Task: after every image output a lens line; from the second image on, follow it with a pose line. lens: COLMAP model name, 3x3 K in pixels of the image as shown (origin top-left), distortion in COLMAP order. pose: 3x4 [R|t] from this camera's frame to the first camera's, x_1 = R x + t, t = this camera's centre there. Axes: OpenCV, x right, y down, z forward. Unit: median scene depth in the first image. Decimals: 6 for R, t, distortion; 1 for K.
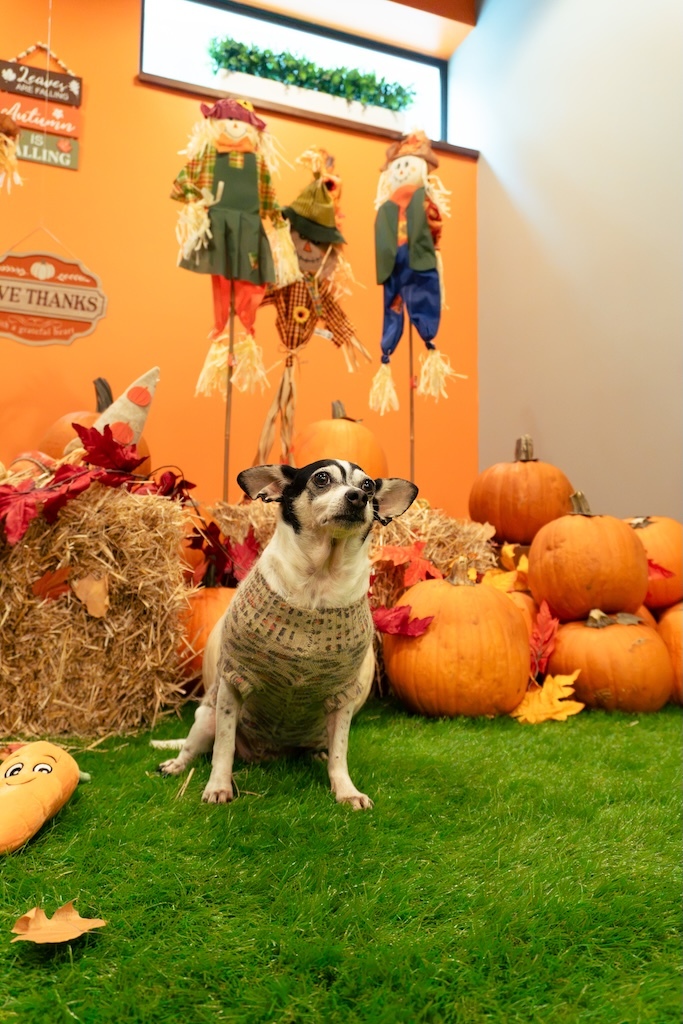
lens RADIAL K [[808.4, 0, 341.5], [0, 808.4, 512.0], [0, 0, 1]] dist [-0.001461, -0.002230]
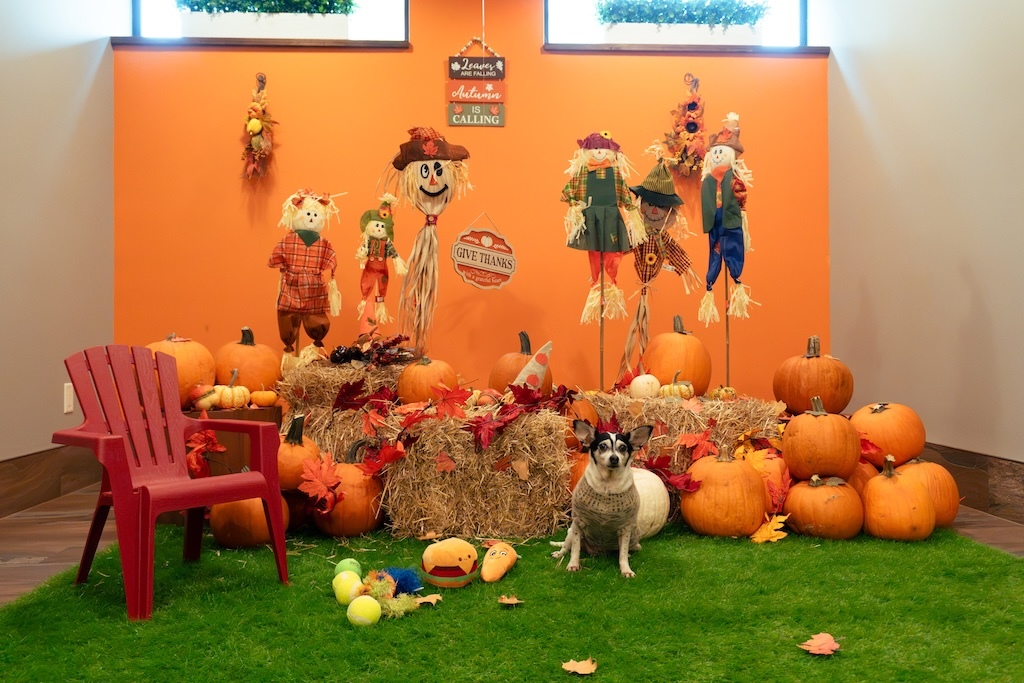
lens RADIAL K [[856.3, 0, 512.0], [0, 856.3, 341.5], [0, 0, 1]] dist [0.011414, -0.000876]
pose [[0.948258, -0.019207, -0.316920, 0.223176], [0.039832, 0.997479, 0.058730, -0.213910], [0.314993, -0.068315, 0.946632, -0.637007]]
